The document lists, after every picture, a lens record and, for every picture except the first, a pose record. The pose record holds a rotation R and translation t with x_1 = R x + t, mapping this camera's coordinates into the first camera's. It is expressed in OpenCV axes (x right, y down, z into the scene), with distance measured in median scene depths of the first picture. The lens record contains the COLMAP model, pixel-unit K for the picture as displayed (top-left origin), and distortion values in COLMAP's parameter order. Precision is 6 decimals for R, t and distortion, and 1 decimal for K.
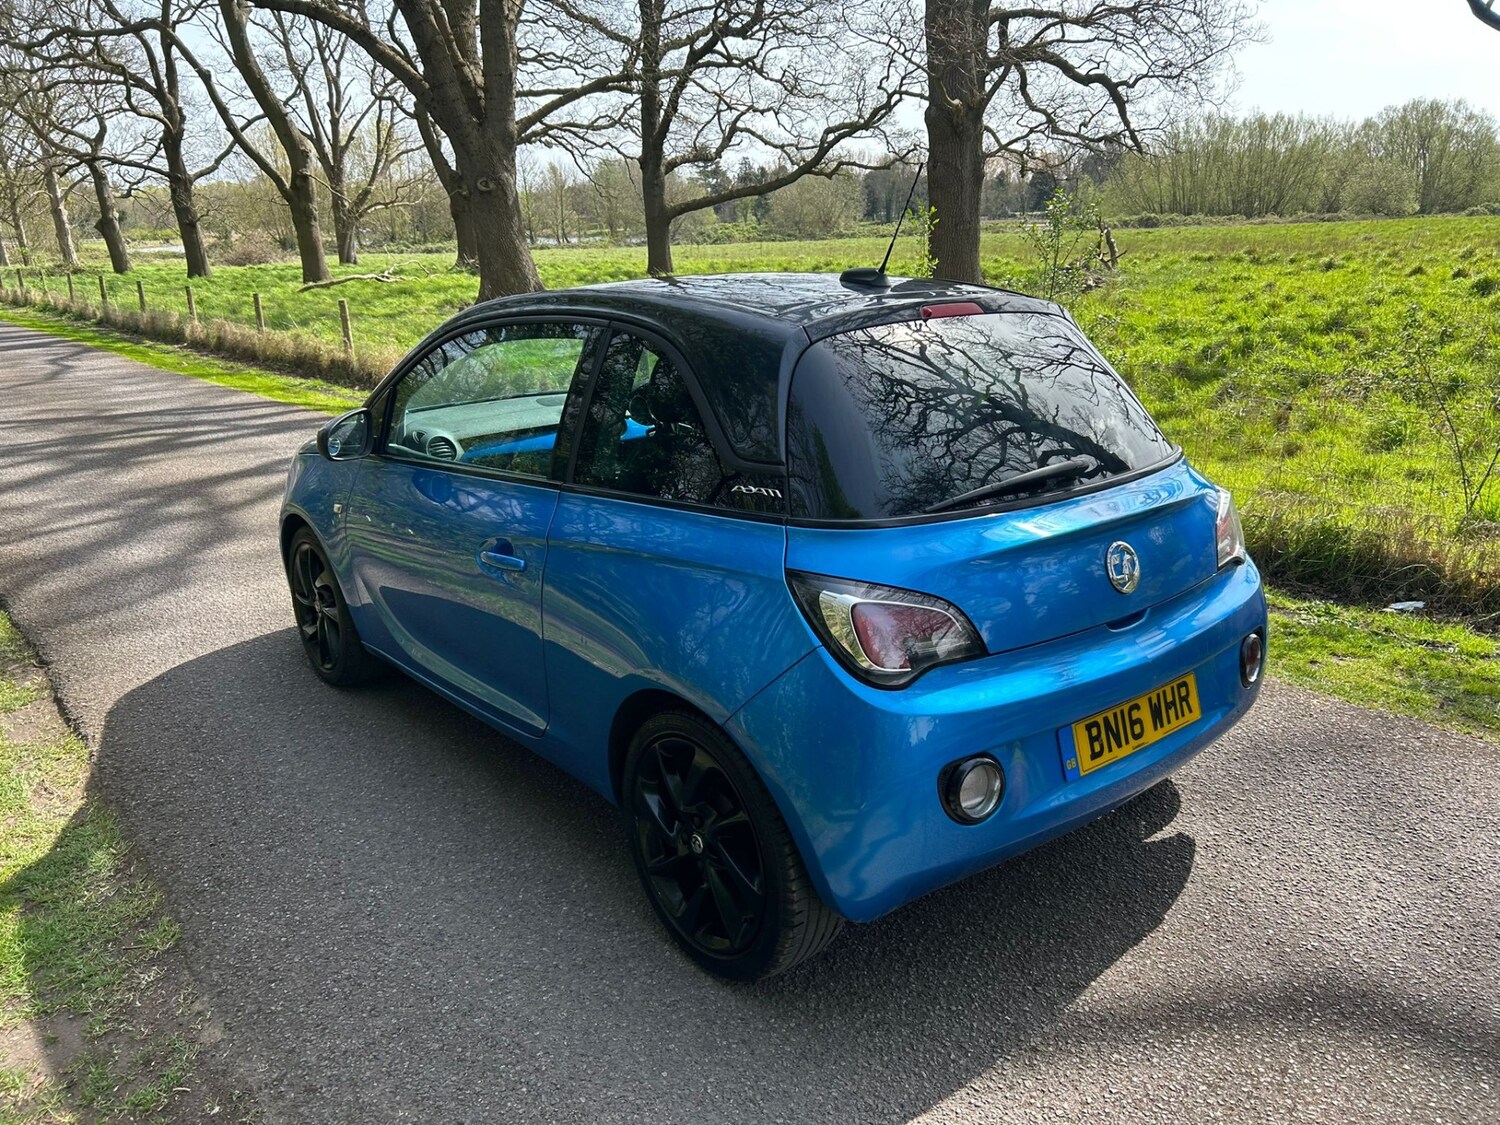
lens RADIAL K [[1097.1, 0, 739.9], [0, 1097.1, 571.5], [0, 0, 1]] dist [0.049237, -0.047759]
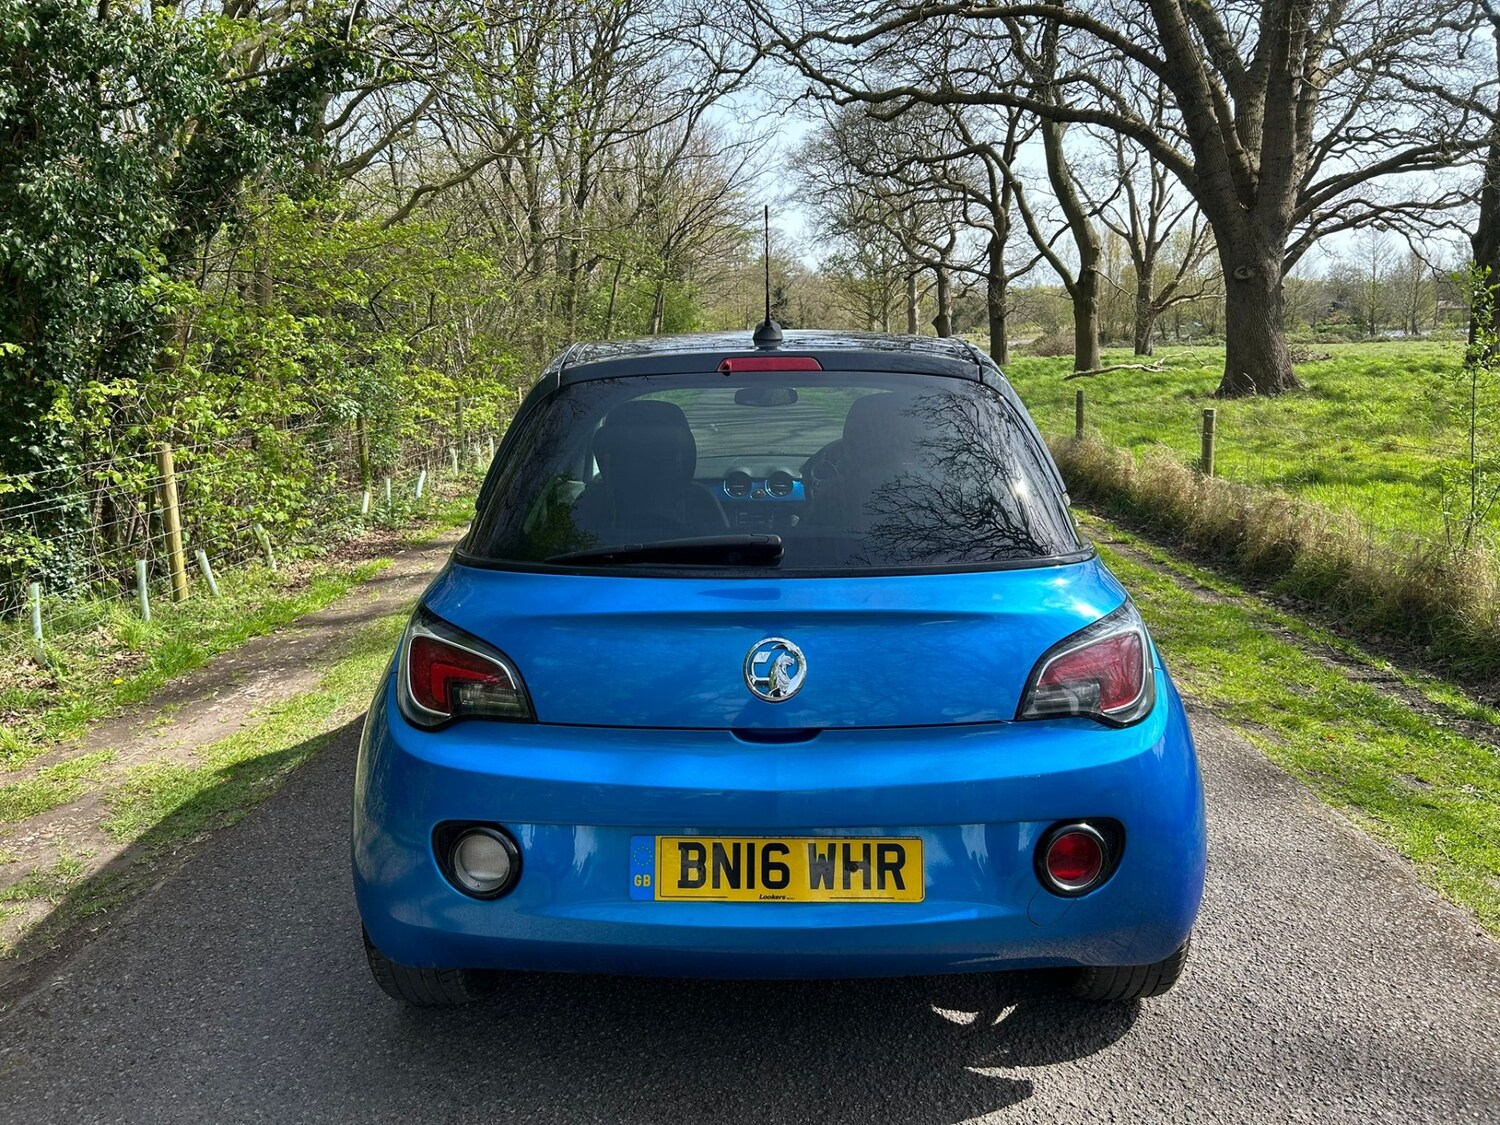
lens RADIAL K [[1103.6, 0, 739.0], [0, 1103.6, 552.5], [0, 0, 1]] dist [0.047136, -0.051594]
pose [[0.772070, 0.126175, -0.622887, 0.708528], [-0.185493, 0.982157, -0.030969, -0.050501], [0.607865, 0.139451, 0.781699, 0.282421]]
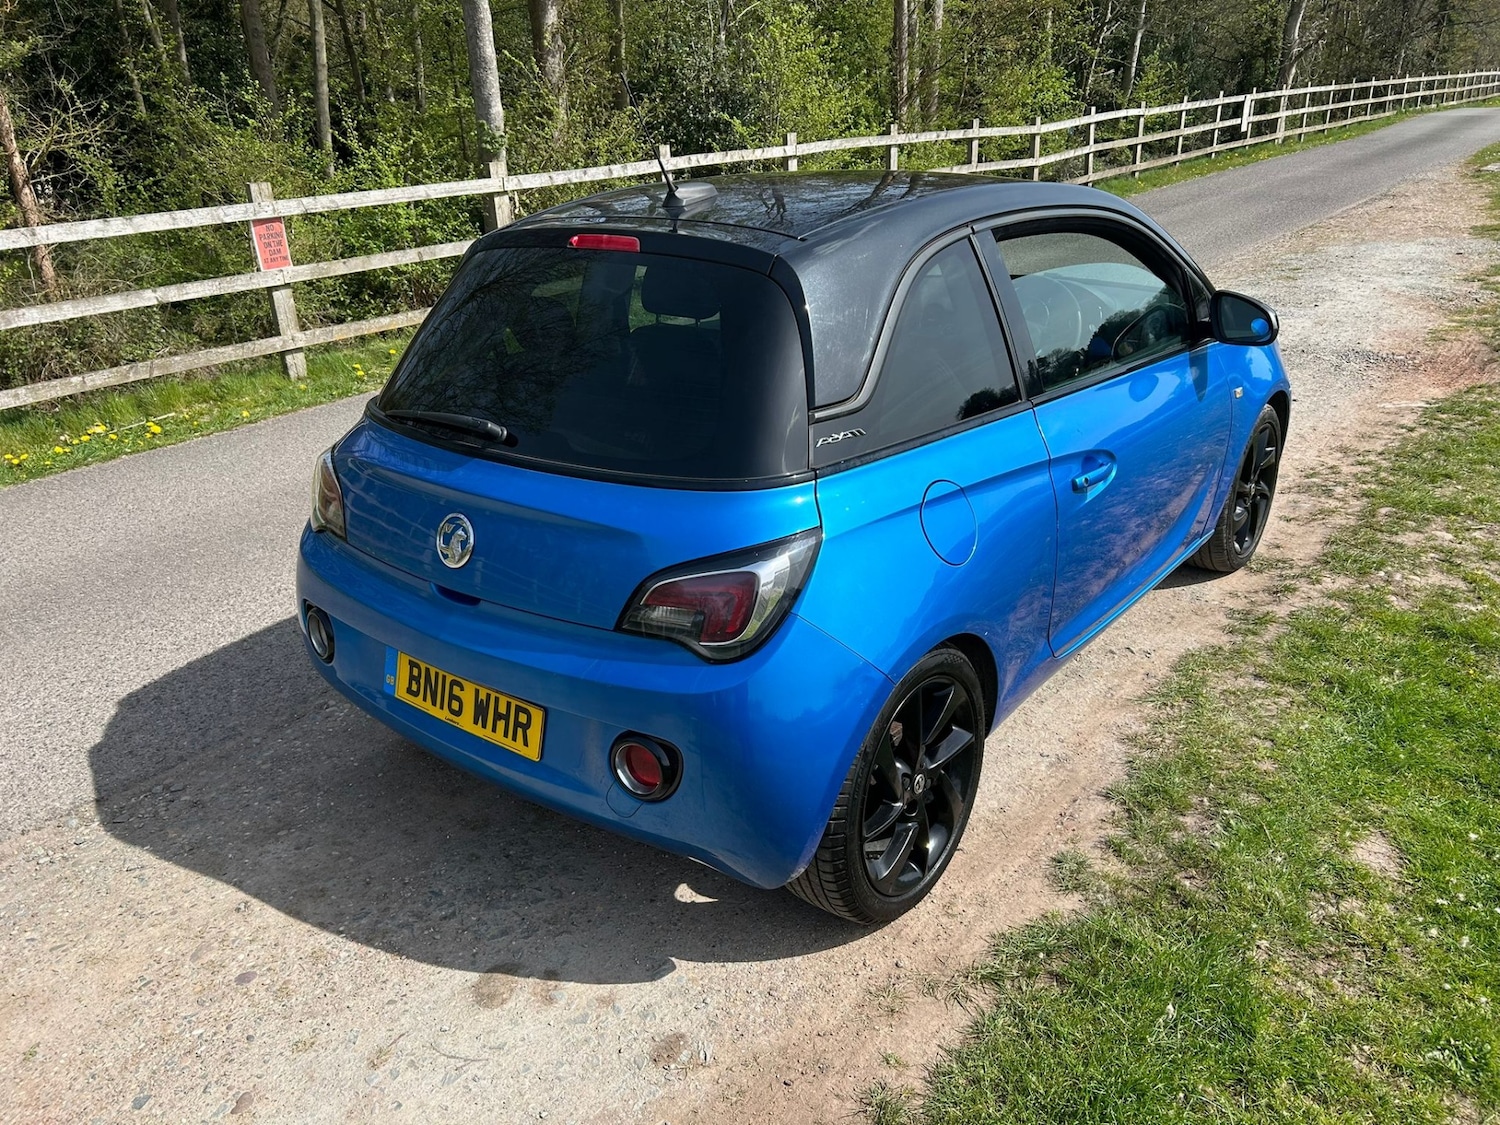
lens RADIAL K [[1096.1, 0, 747.2], [0, 1096.1, 559.3], [0, 0, 1]] dist [0.048587, -0.047770]
pose [[0.237937, 0.383126, -0.892525, 1.079203], [-0.233216, 0.914569, 0.330416, -0.309257], [0.942866, 0.129533, 0.306961, 0.811843]]
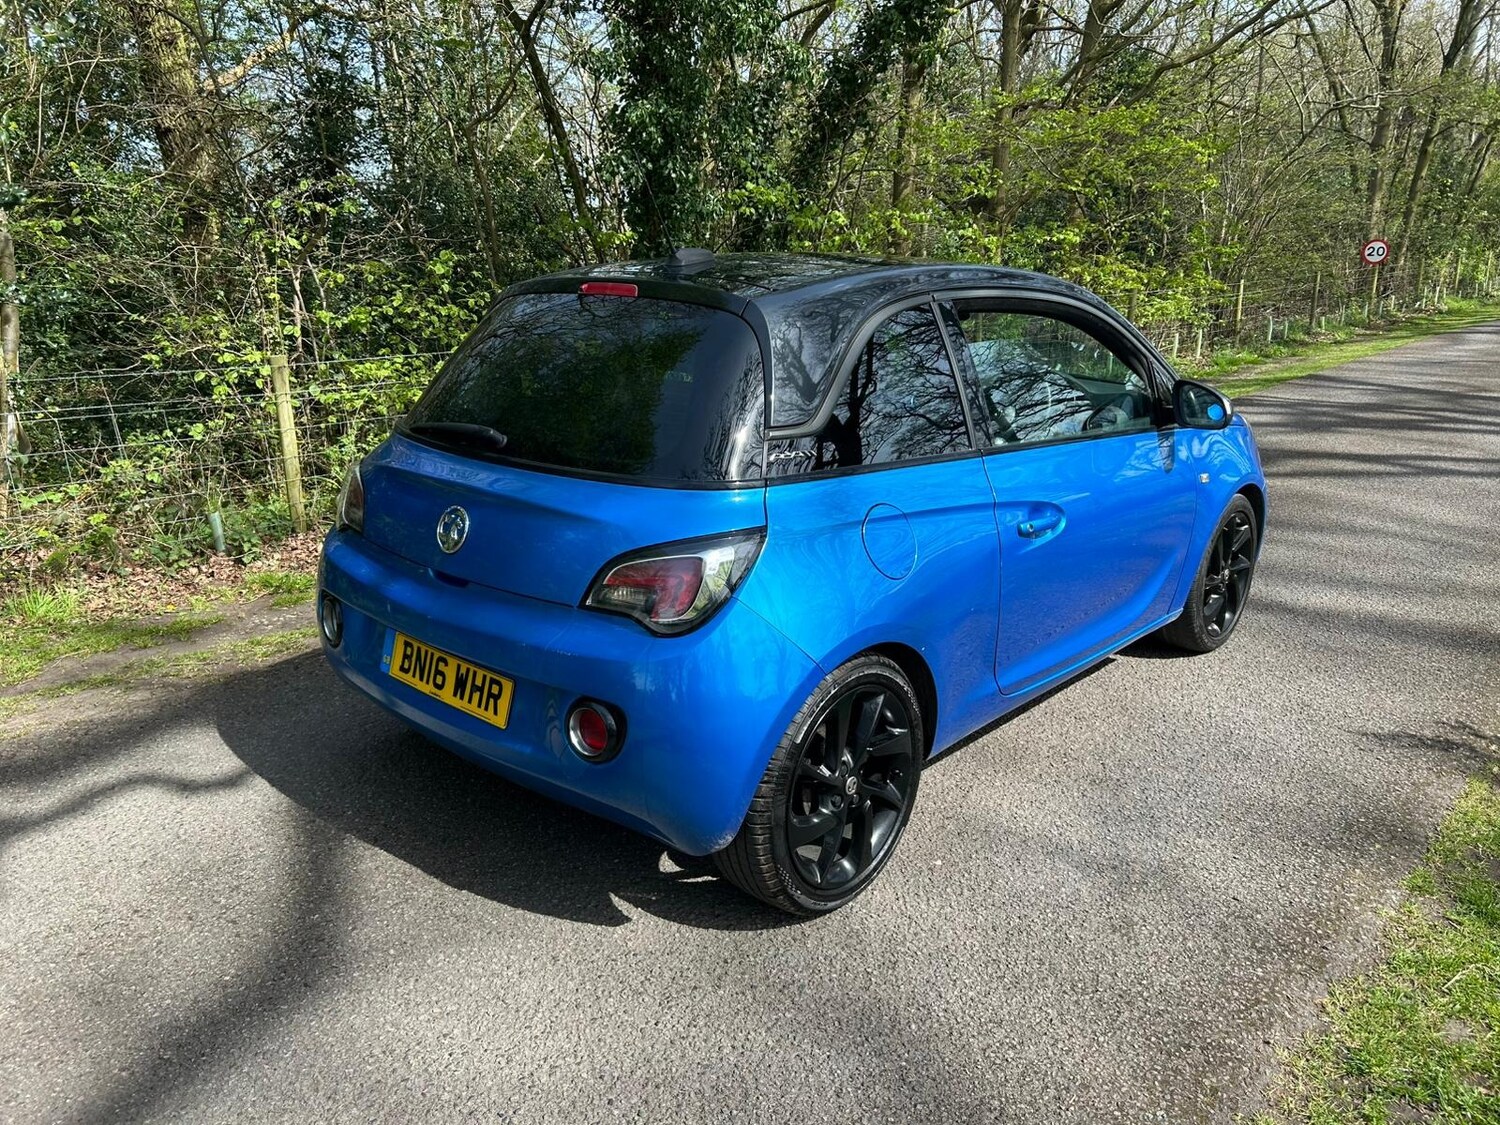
lens RADIAL K [[1096.1, 0, 747.2], [0, 1096.1, 559.3], [0, 0, 1]] dist [0.048587, -0.047770]
pose [[0.172529, 0.294965, -0.939803, 1.213562], [-0.282788, 0.928778, 0.239590, -0.270683], [0.943538, 0.224429, 0.243654, 0.870403]]
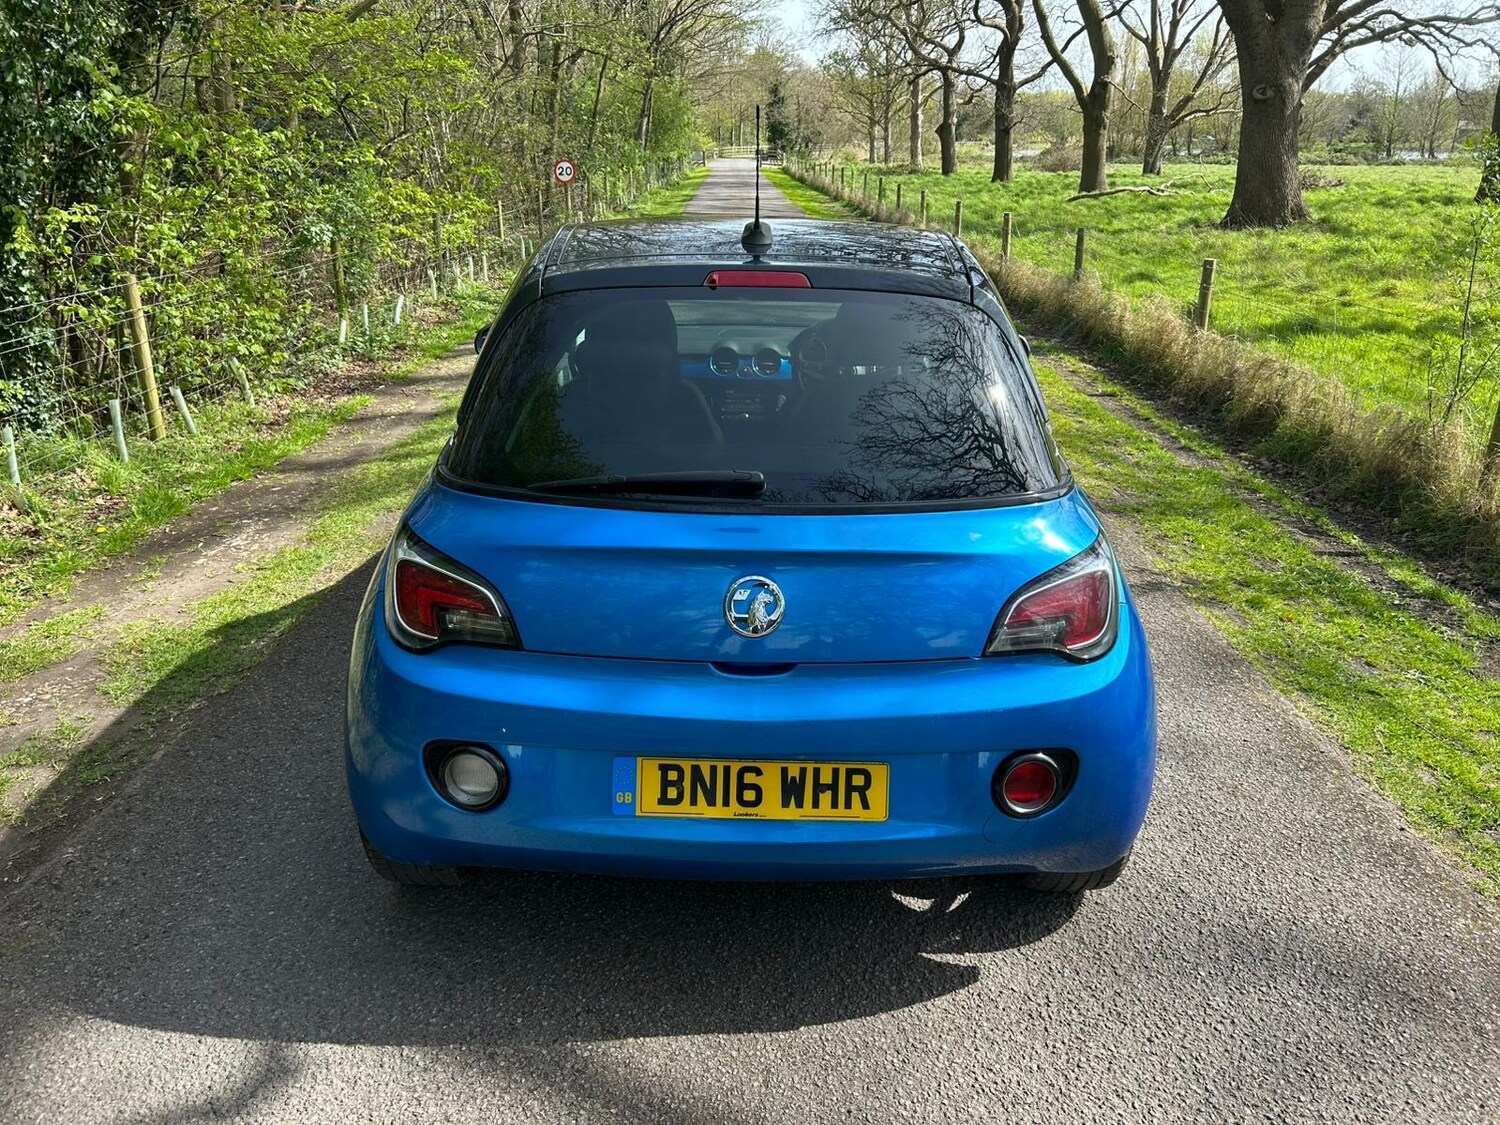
lens RADIAL K [[1104.3, 0, 750.0], [0, 1104.3, 562.5], [0, 0, 1]] dist [0.045361, -0.047937]
pose [[0.781289, 0.246607, -0.573387, 0.704012], [-0.208840, 0.968976, 0.132183, -0.126113], [0.588195, 0.016473, 0.808551, 0.268746]]
